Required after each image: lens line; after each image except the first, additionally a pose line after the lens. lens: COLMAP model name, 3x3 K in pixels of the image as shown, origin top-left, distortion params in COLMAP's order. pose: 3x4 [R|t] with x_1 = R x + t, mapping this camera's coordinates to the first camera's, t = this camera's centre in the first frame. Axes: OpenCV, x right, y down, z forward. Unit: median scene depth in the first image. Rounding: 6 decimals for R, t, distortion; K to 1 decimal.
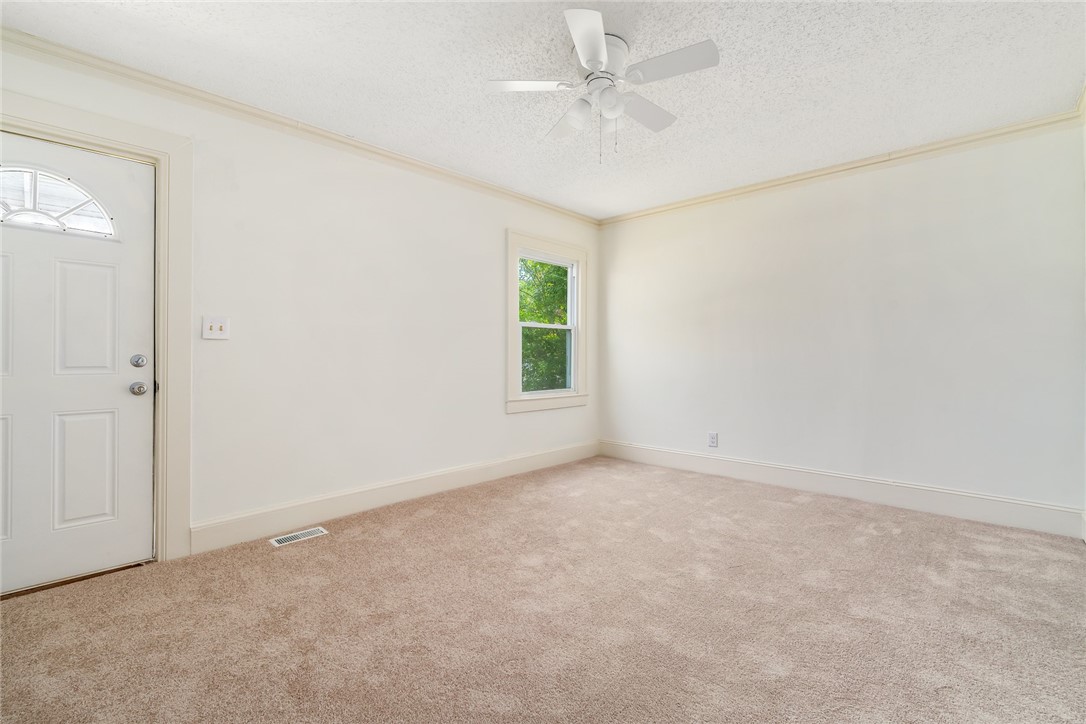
lens RADIAL K [[485.7, 0, 543.5], [0, 485.7, 360.2], [0, 0, 1]] dist [-0.005502, -0.000286]
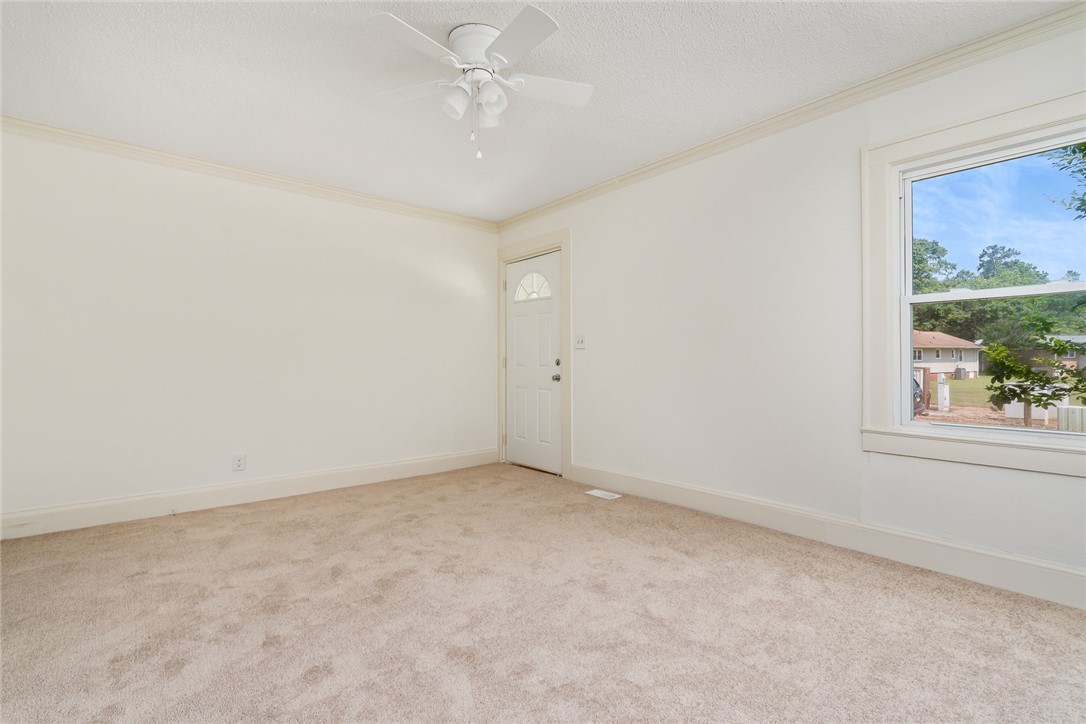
lens RADIAL K [[485.7, 0, 543.1], [0, 485.7, 361.6], [0, 0, 1]] dist [-0.005502, -0.000286]
pose [[-0.088748, -0.001465, -0.996053, 0.893017], [-0.004838, 0.999988, -0.001039, 0.000630], [0.996042, 0.004727, -0.088754, 1.011127]]
